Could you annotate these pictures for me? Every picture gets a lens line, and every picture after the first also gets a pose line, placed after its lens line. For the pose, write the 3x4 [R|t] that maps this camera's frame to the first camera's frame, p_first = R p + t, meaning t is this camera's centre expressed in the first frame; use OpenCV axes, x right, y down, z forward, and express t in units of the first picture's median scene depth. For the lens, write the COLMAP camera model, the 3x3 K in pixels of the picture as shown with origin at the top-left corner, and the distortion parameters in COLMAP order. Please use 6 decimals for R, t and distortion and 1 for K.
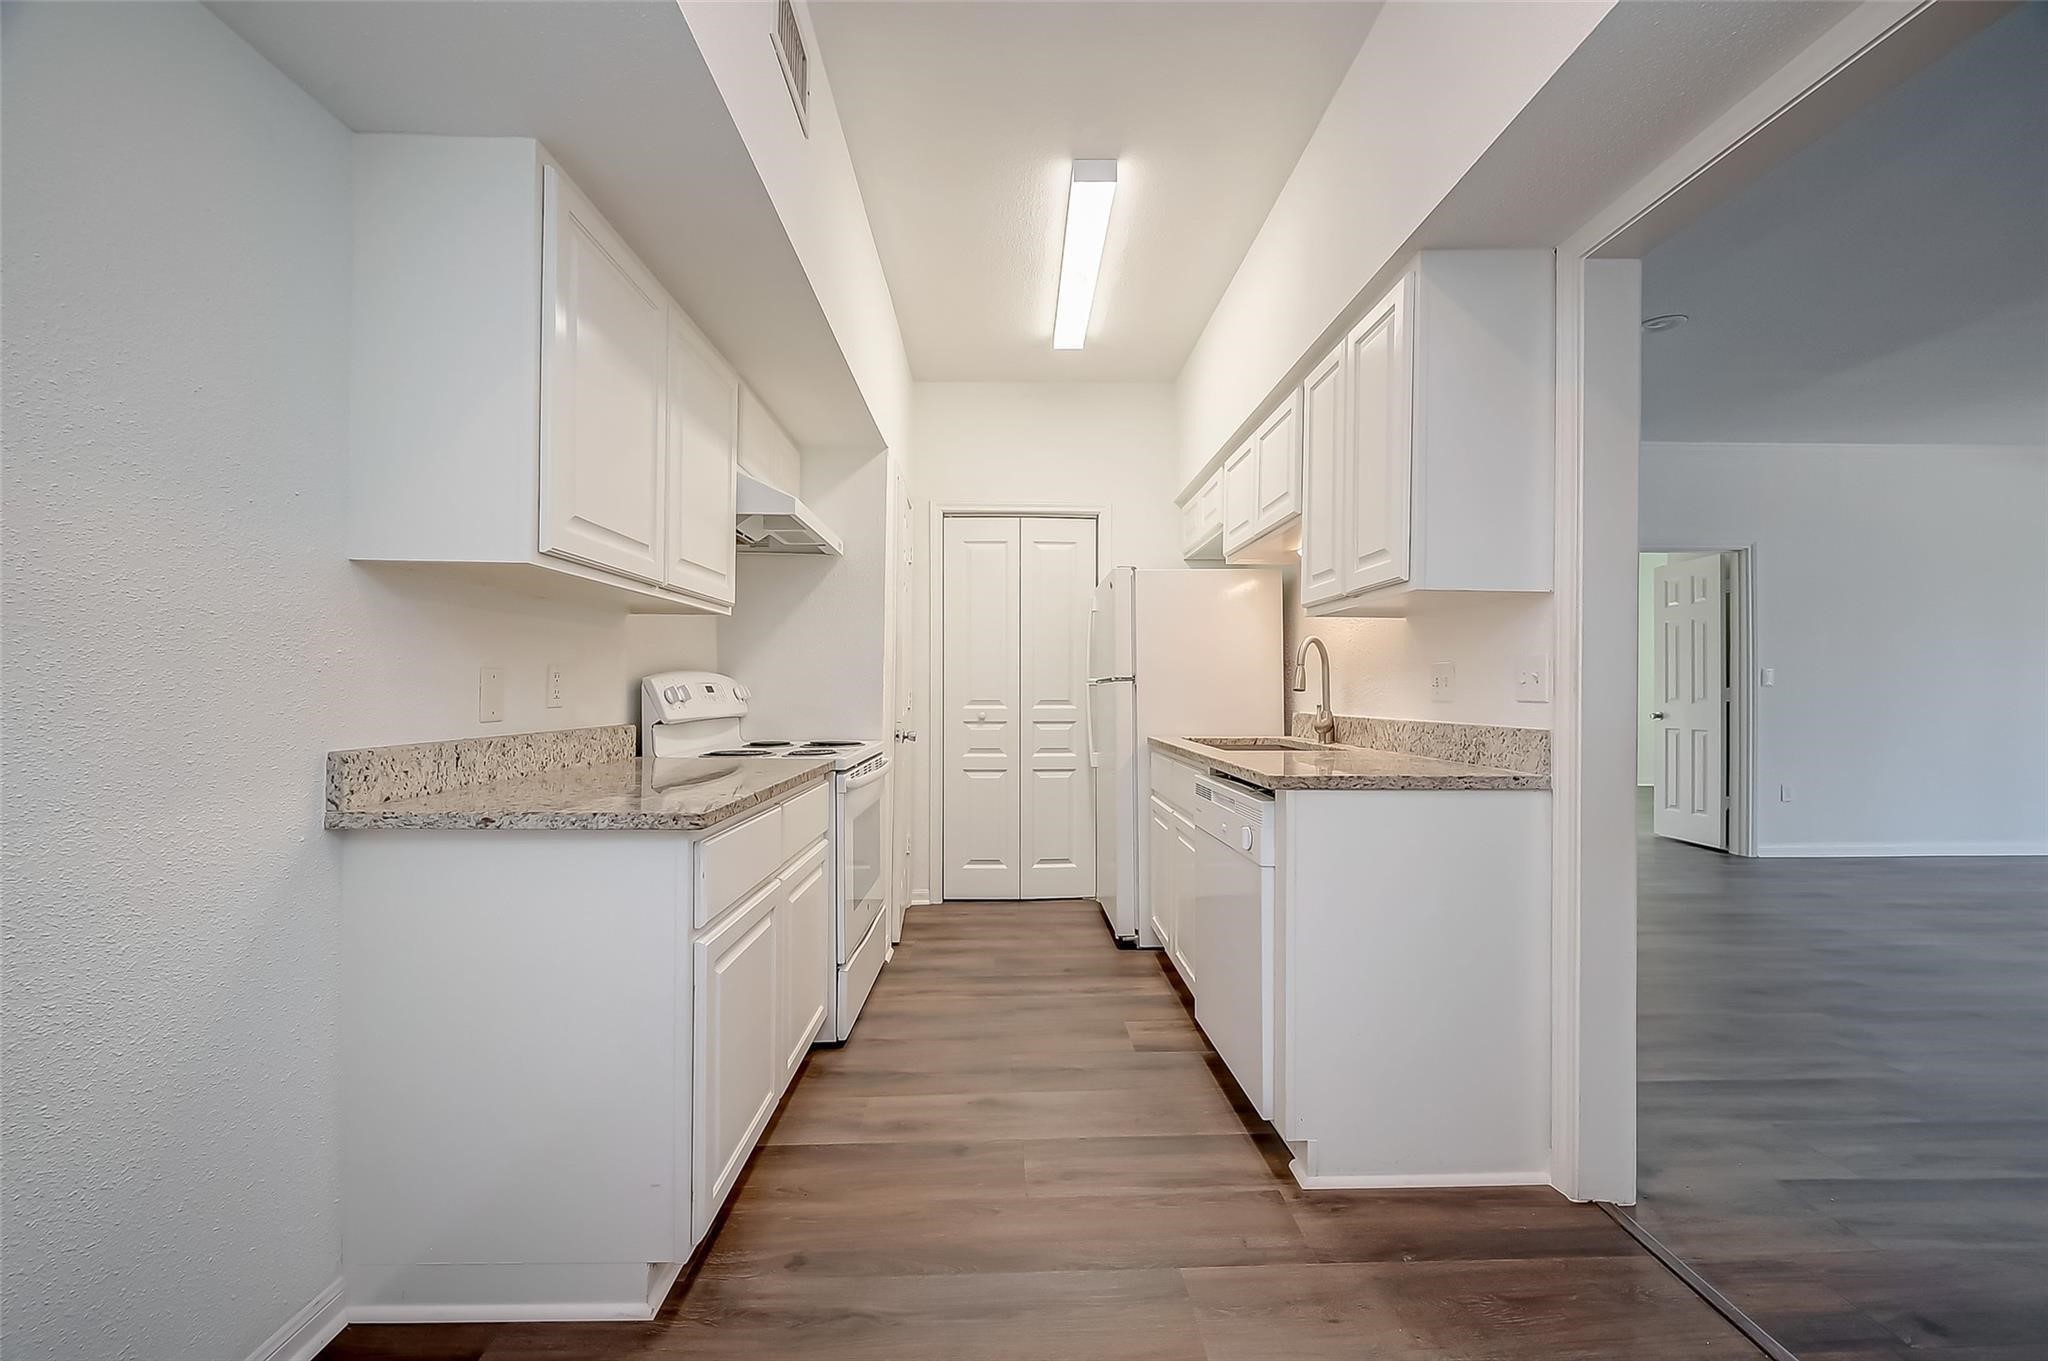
lens RADIAL K [[823.9, 0, 1026.9], [0, 823.9, 687.5], [0, 0, 1]] dist [-0.000333, -0.000017]
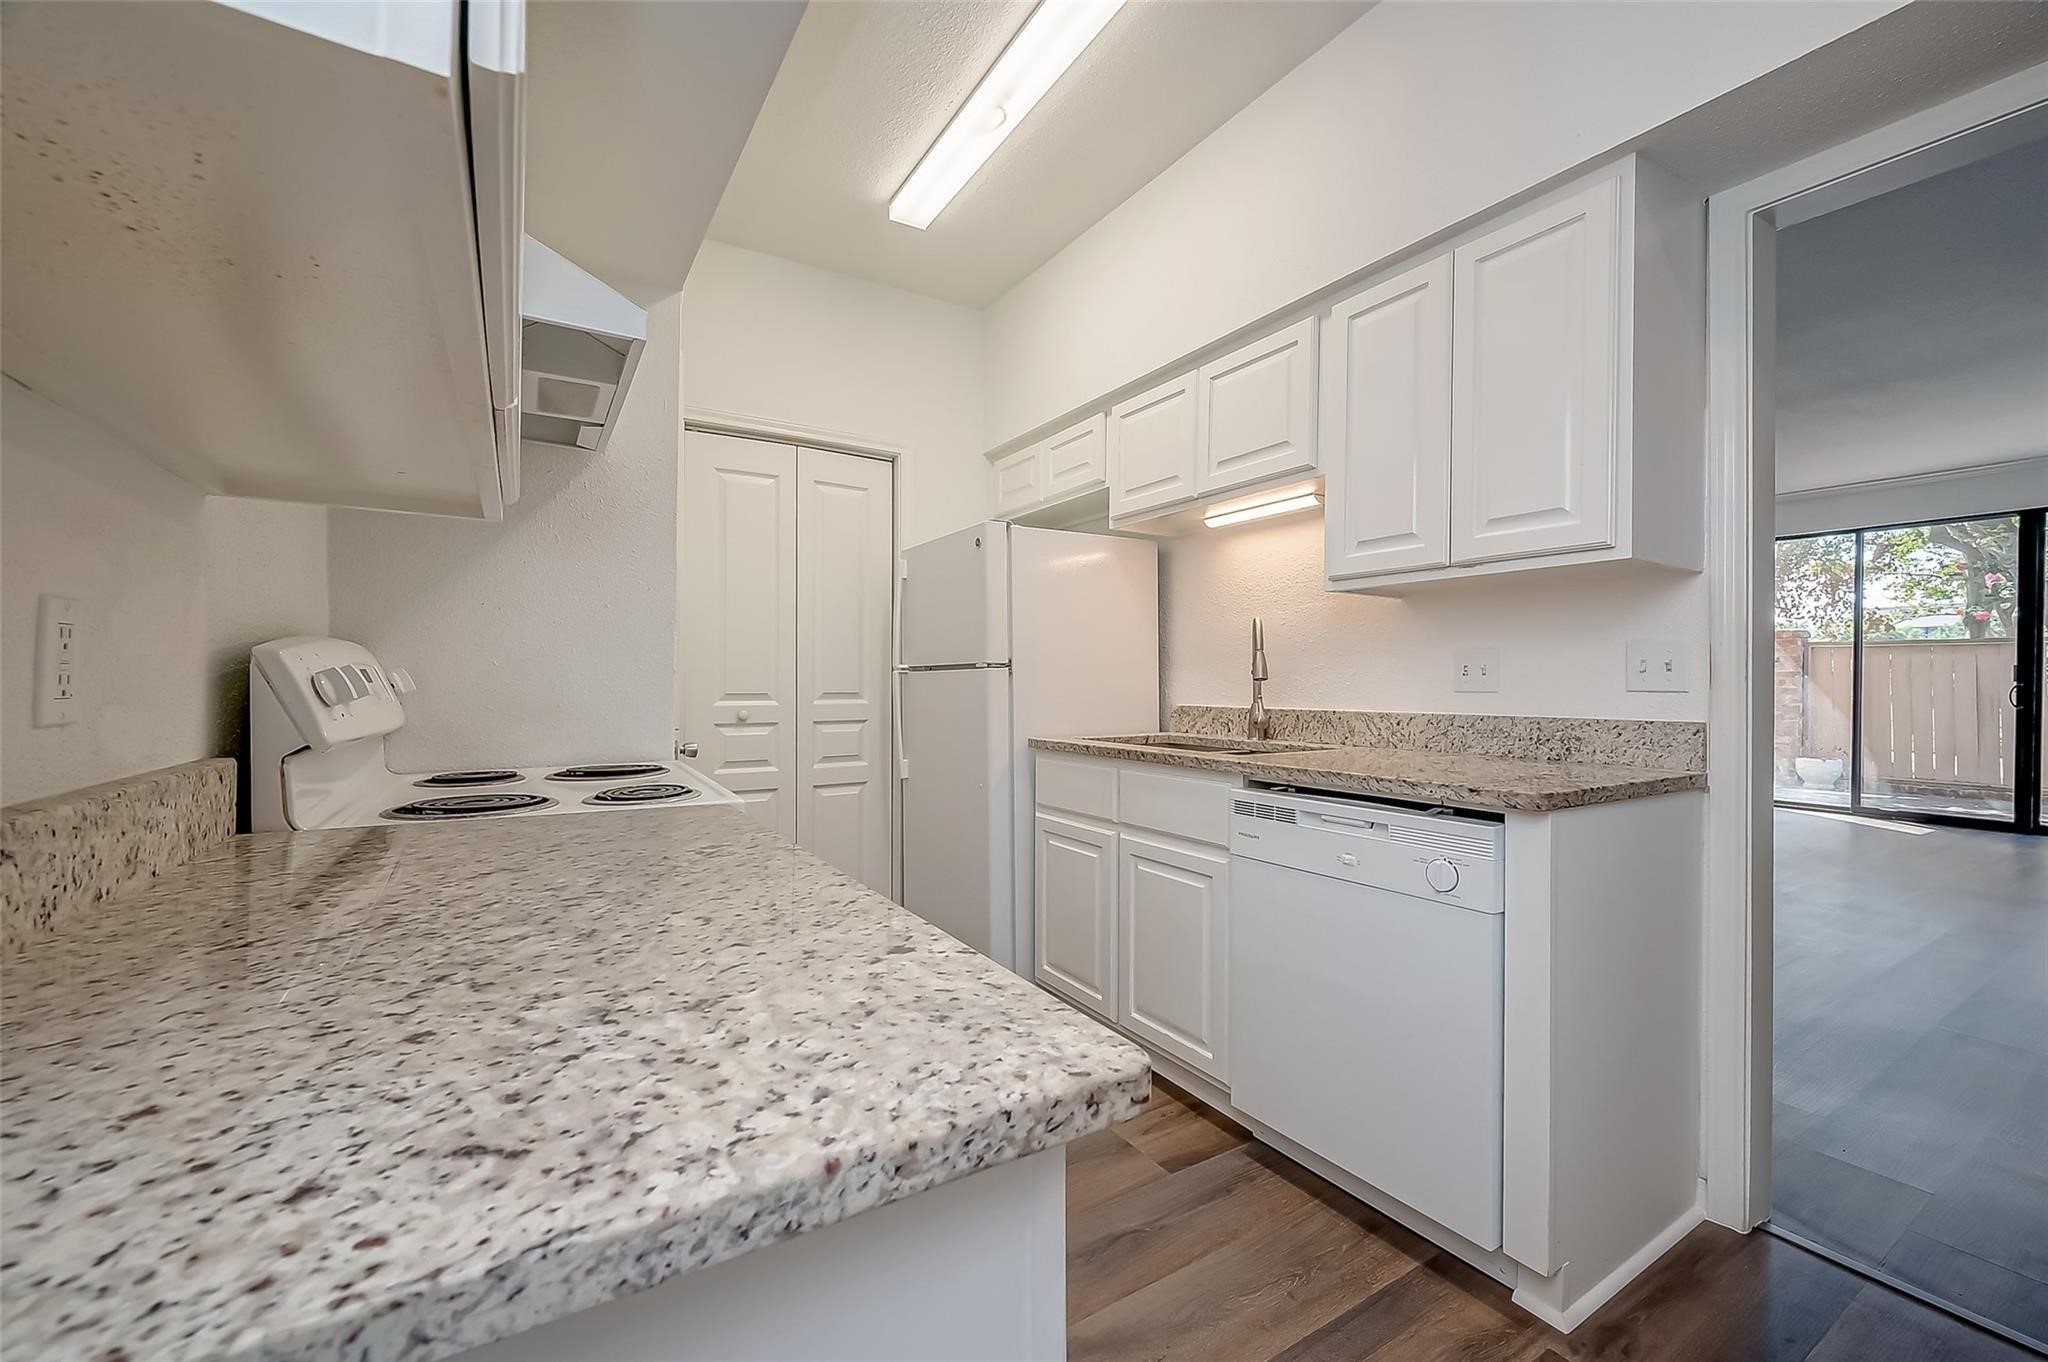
lens RADIAL K [[825.1, 0, 1034.4], [0, 825.1, 681.5], [0, 0, 1]] dist [0.000914, 0.000083]
pose [[0.859262, 0.000600, 0.511536, -0.364952], [-0.002651, 0.999991, 0.003281, 0.004031], [-0.511529, -0.004175, 0.859256, 0.460115]]
